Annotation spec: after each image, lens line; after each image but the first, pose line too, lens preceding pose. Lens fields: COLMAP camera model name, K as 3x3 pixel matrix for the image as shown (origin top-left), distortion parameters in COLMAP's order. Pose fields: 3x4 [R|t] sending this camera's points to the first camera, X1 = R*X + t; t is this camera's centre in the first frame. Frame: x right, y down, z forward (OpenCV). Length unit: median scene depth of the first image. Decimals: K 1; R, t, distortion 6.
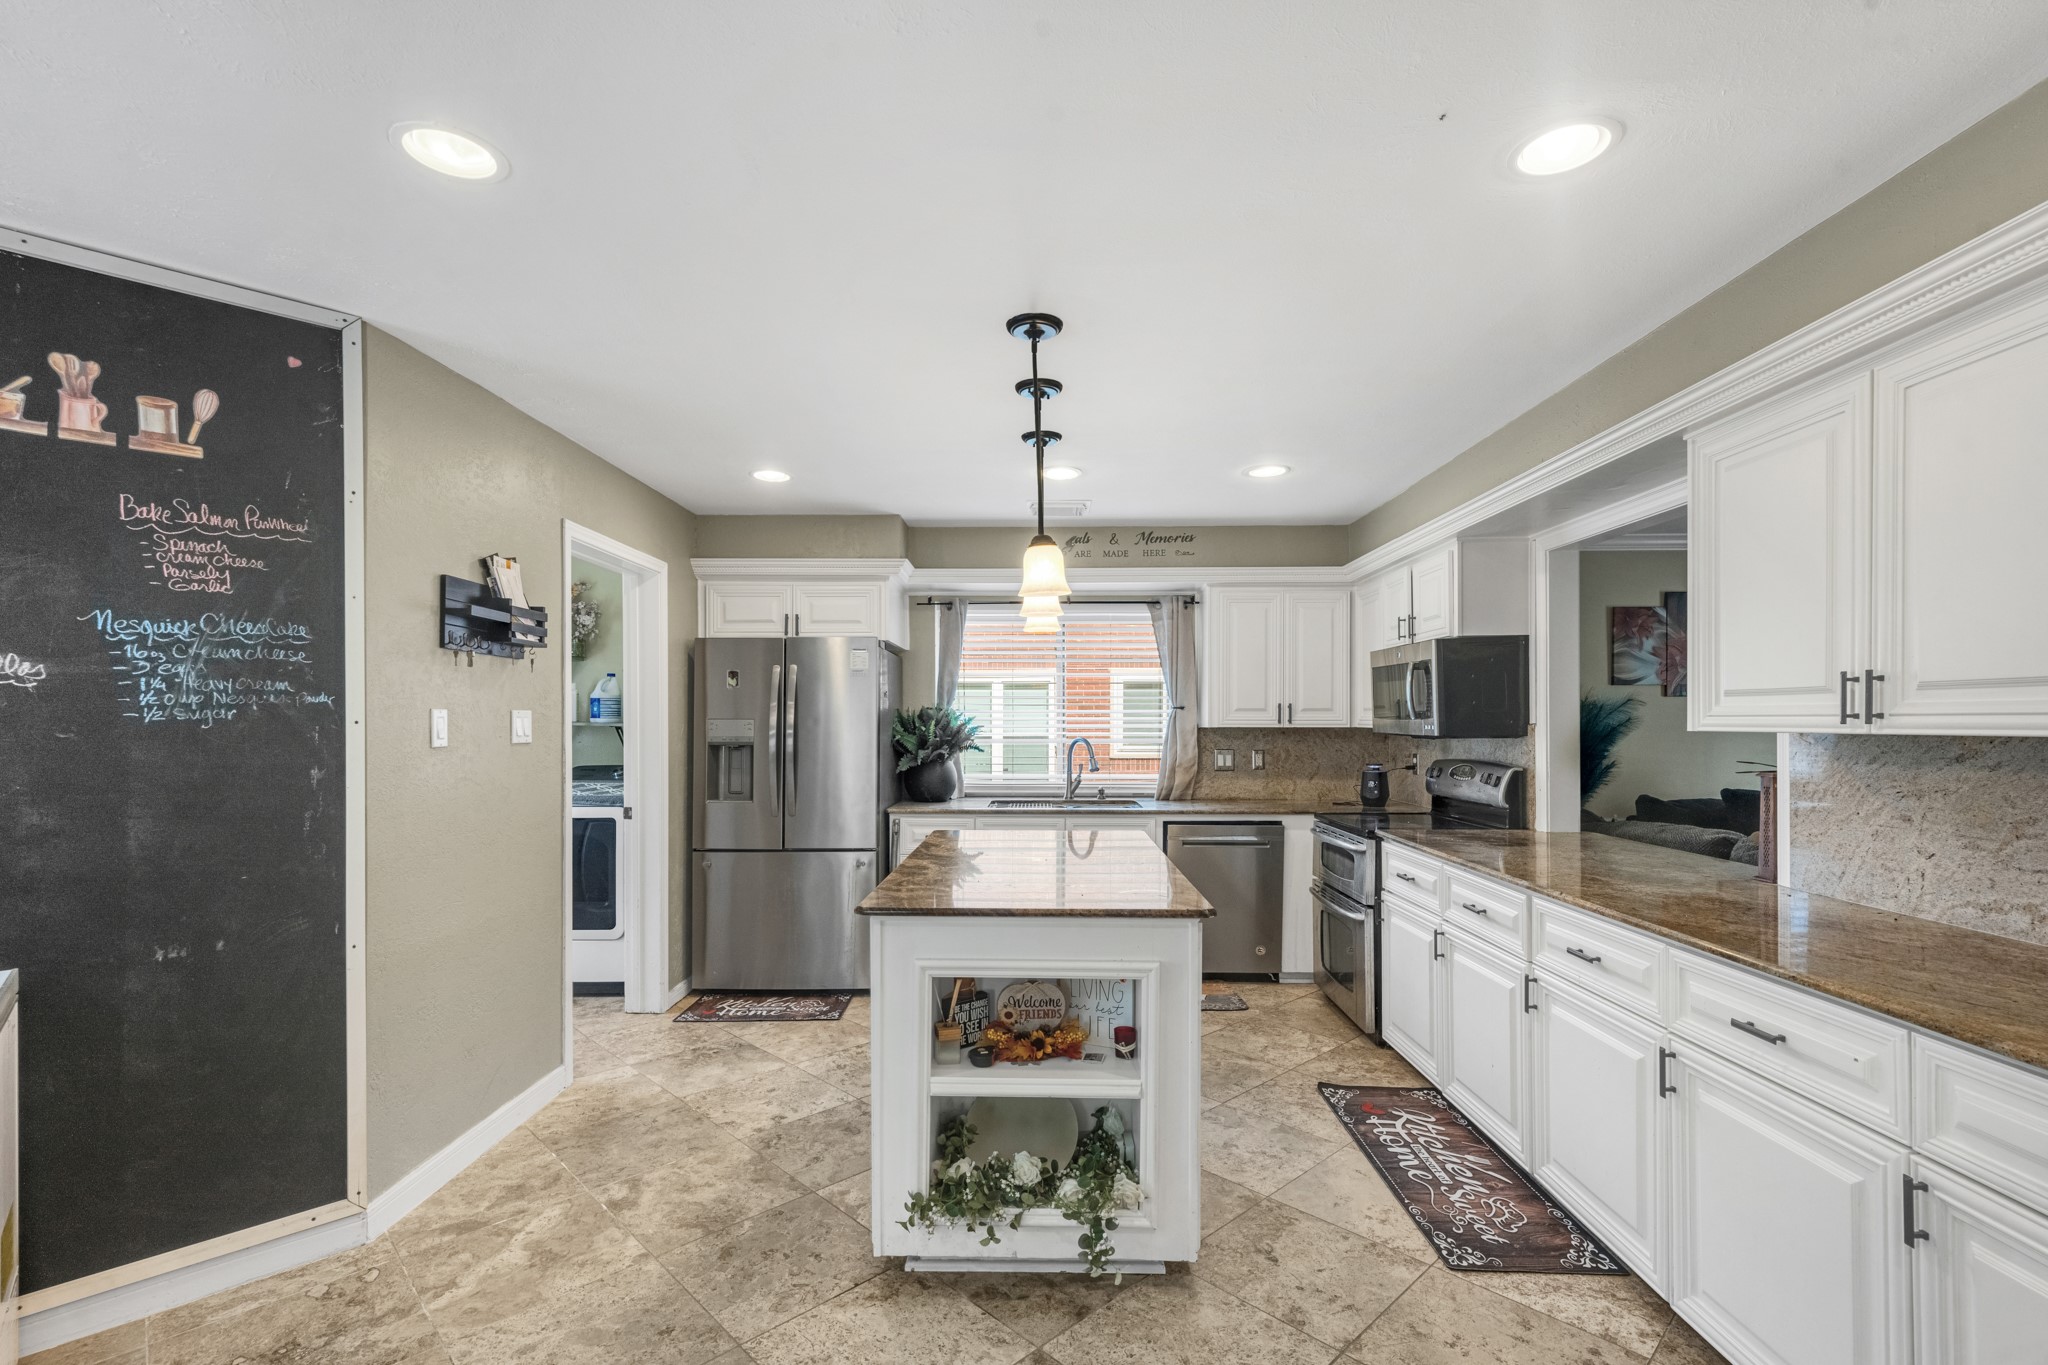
lens RADIAL K [[926.4, 0, 1025.7], [0, 926.4, 723.6], [0, 0, 1]] dist [0.004728, 0.001133]
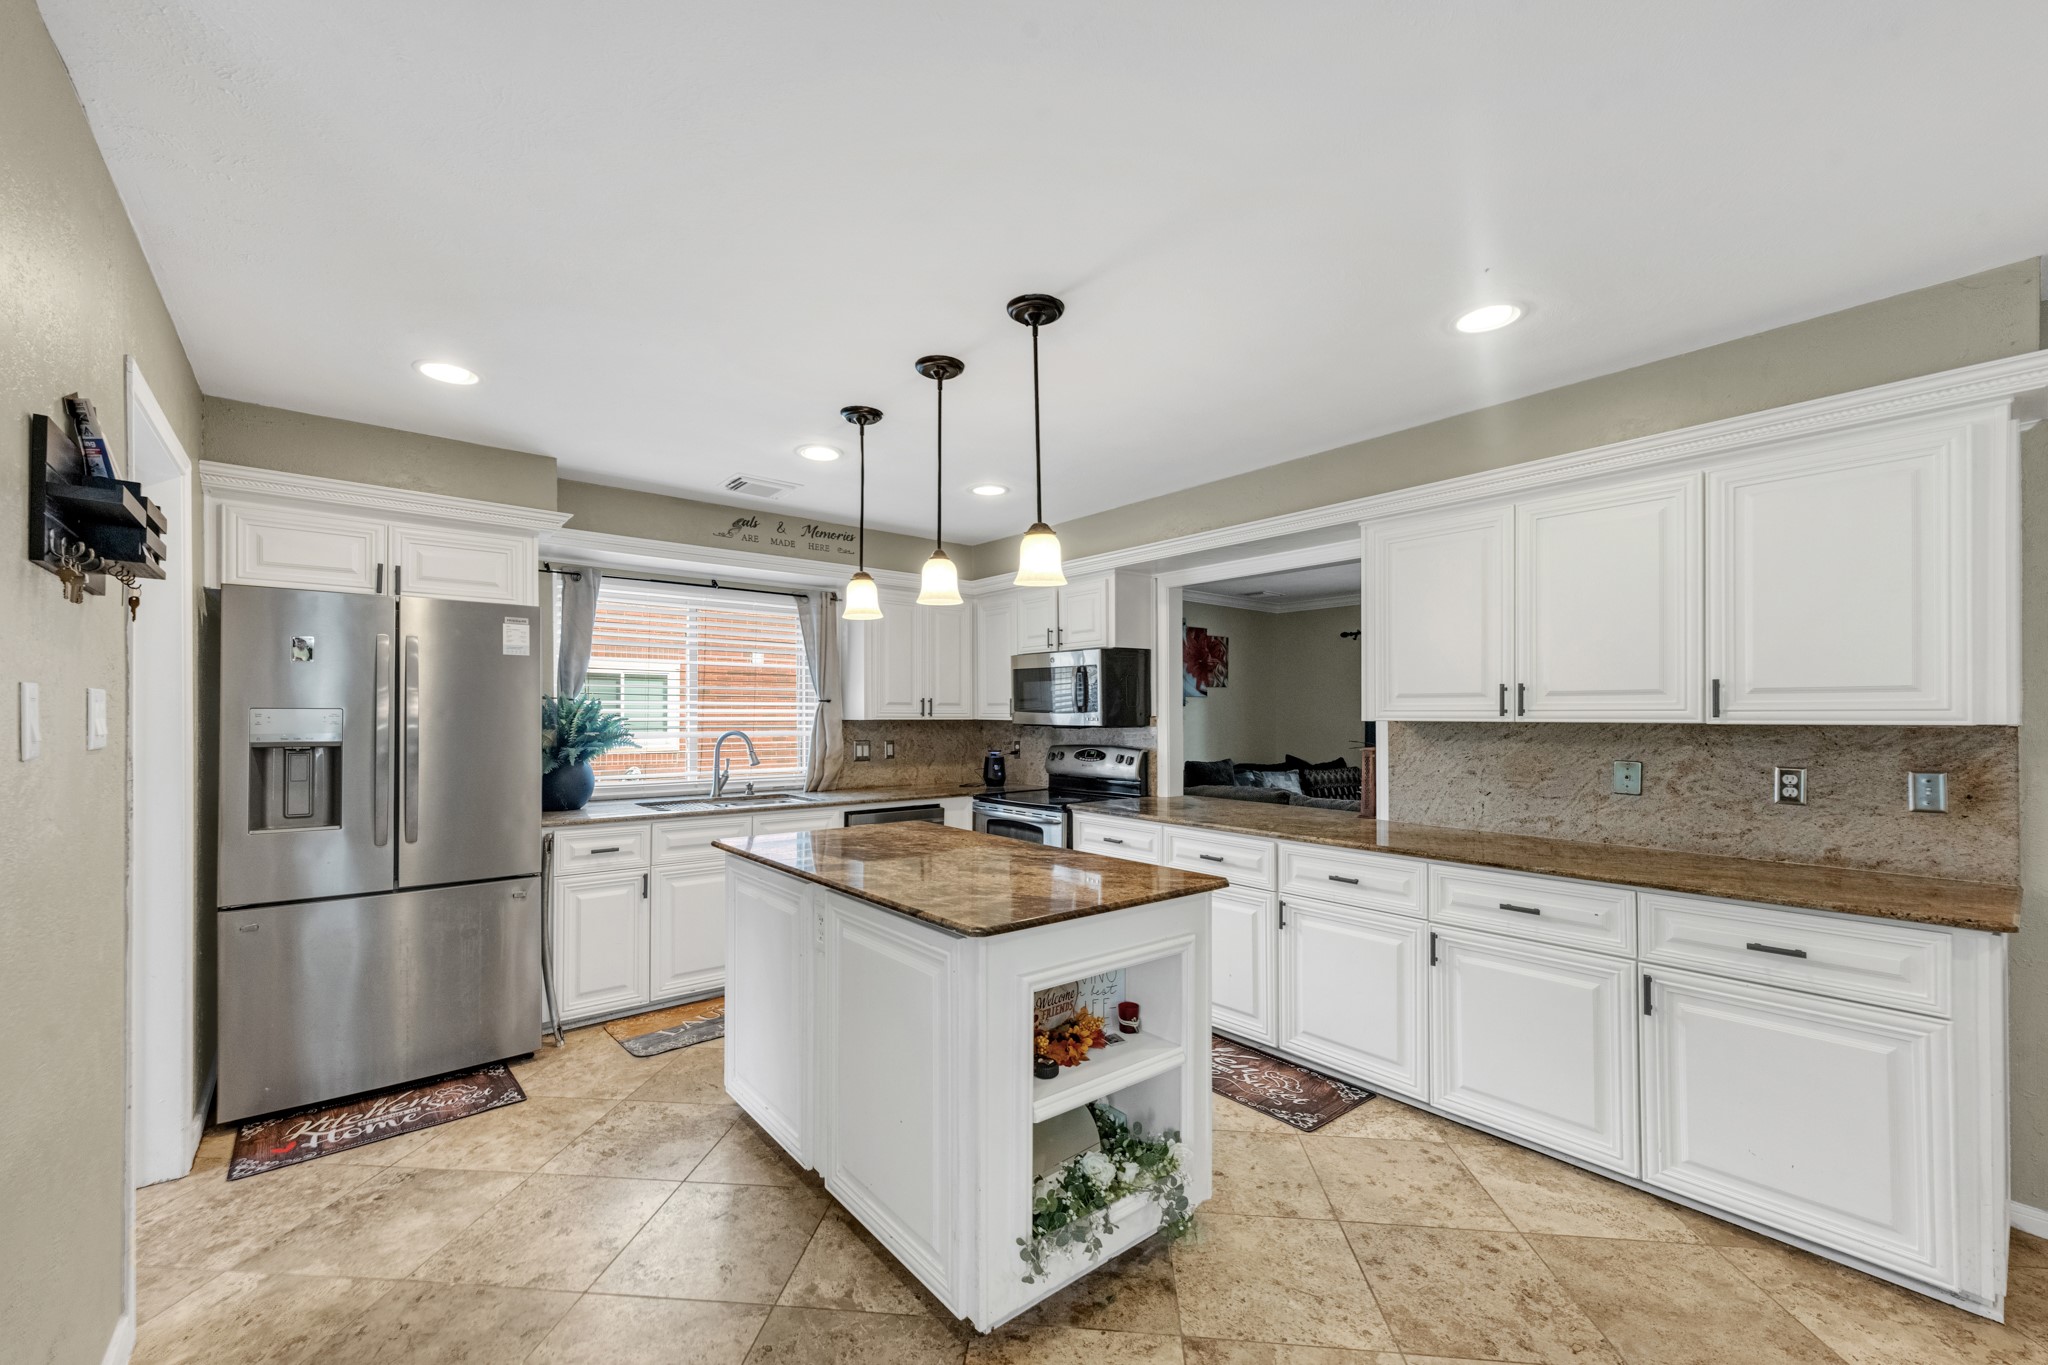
lens RADIAL K [[830.2, 0, 1019.0], [0, 830.2, 714.9], [0, 0, 1]] dist [0.009871, -0.000567]
pose [[0.759492, 0.002174, 0.650513, -0.526722], [-0.000284, 0.999995, -0.003010, 0.002371], [-0.650516, 0.002101, 0.759490, 0.316854]]
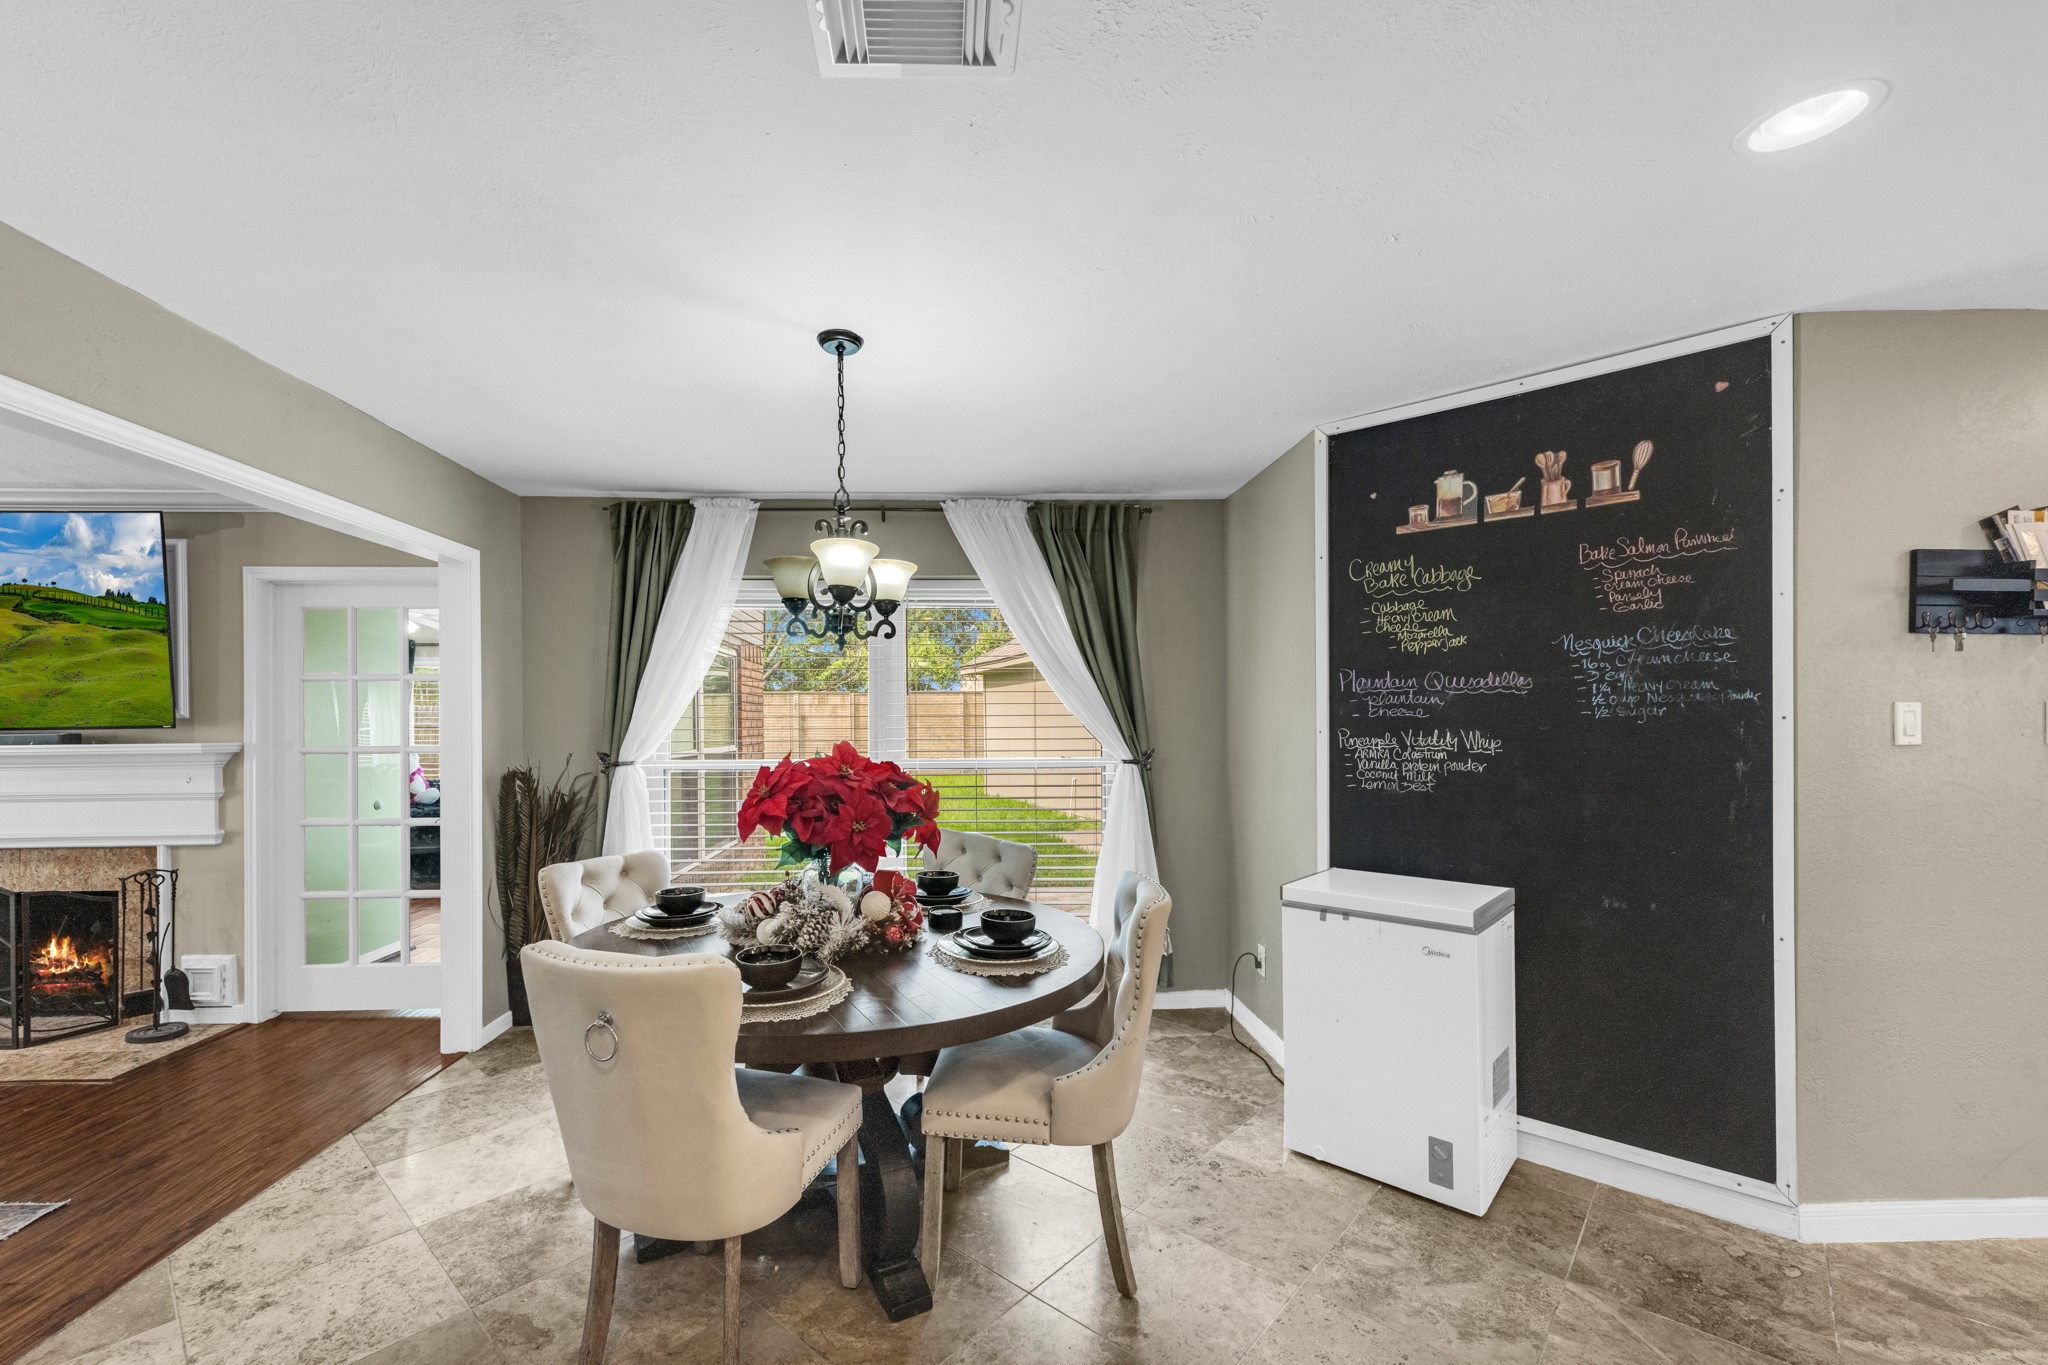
lens RADIAL K [[830.2, 0, 969.2], [0, 830.2, 725.5], [0, 0, 1]] dist [0.009871, -0.000567]
pose [[0.051724, 0.005074, -0.998649, 0.124884], [0.003436, 0.999980, 0.005259, -0.000743], [0.998655, -0.003703, 0.051706, 0.062452]]
